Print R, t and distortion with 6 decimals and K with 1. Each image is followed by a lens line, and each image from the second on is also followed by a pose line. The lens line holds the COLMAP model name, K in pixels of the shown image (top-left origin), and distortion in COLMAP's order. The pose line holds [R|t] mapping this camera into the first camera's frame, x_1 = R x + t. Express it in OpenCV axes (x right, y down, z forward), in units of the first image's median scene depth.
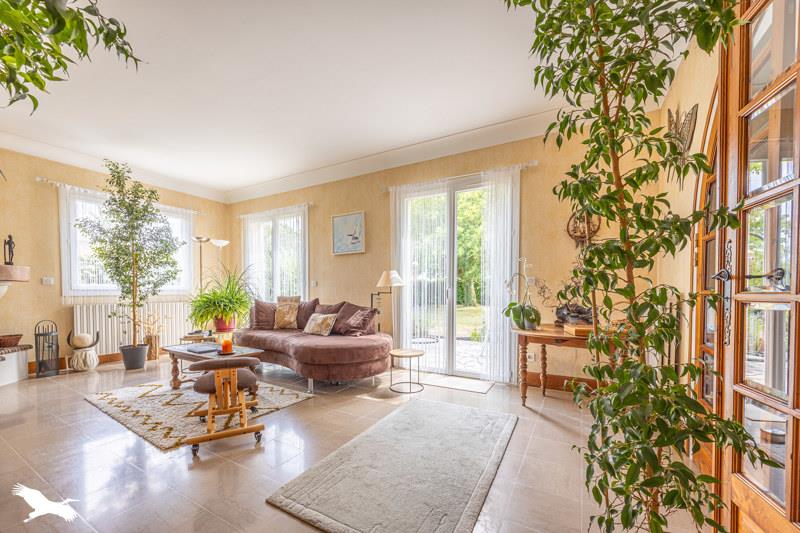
lens RADIAL K [[311.4, 0, 403.9], [0, 311.4, 297.4], [0, 0, 1]] dist [-0.000589, 0.000012]
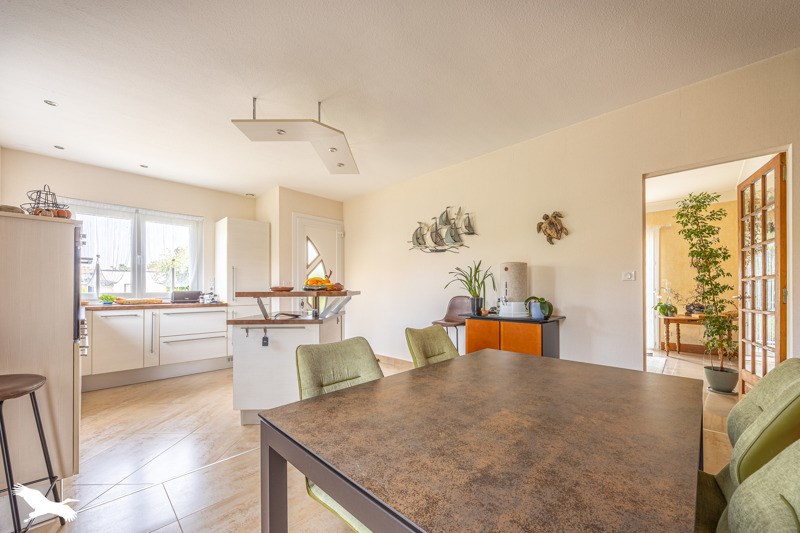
lens RADIAL K [[311.4, 0, 405.5], [0, 311.4, 286.6], [0, 0, 1]] dist [-0.000589, 0.000012]
pose [[0.970051, -0.001269, -0.242898, -0.725323], [-0.006213, 0.999530, -0.030035, -0.013919], [0.242822, 0.030645, 0.969587, -1.285276]]
